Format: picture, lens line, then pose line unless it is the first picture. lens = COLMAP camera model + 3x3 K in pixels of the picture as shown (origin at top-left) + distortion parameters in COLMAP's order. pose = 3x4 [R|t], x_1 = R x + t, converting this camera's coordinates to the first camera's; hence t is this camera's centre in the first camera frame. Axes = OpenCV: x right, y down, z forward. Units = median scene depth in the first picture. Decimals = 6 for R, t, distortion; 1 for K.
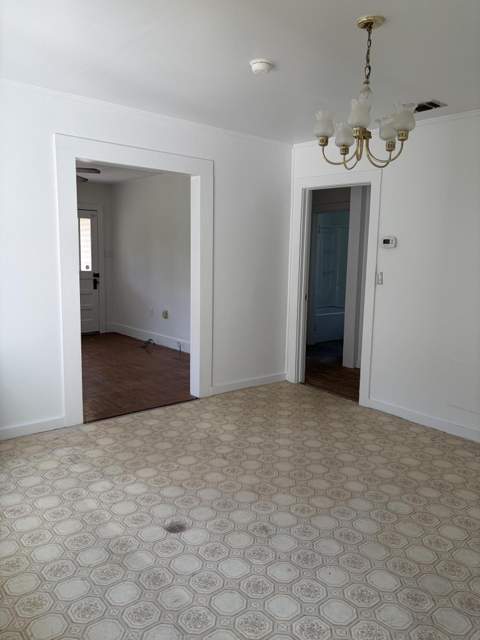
lens RADIAL K [[485.7, 0, 233.7], [0, 485.7, 321.0], [0, 0, 1]] dist [0.035514, -0.029840]
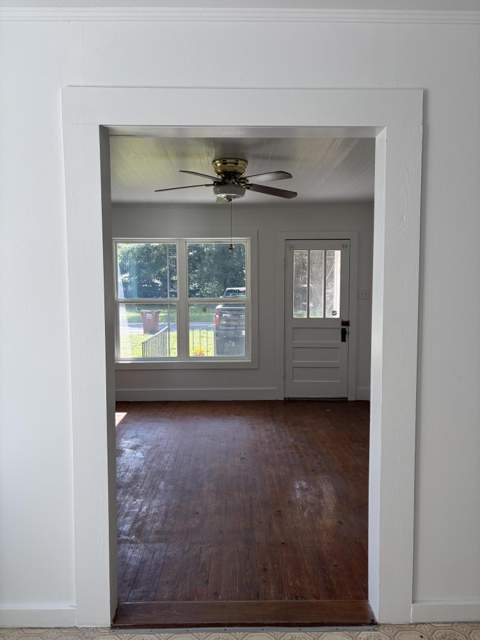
lens RADIAL K [[485.7, 0, 239.4], [0, 485.7, 319.9], [0, 0, 1]] dist [0.035514, -0.029840]
pose [[0.785248, 0.017147, -0.618944, 0.145044], [-0.065919, 0.996251, -0.056031, -0.120321], [0.615663, 0.084798, 0.783434, 0.796126]]
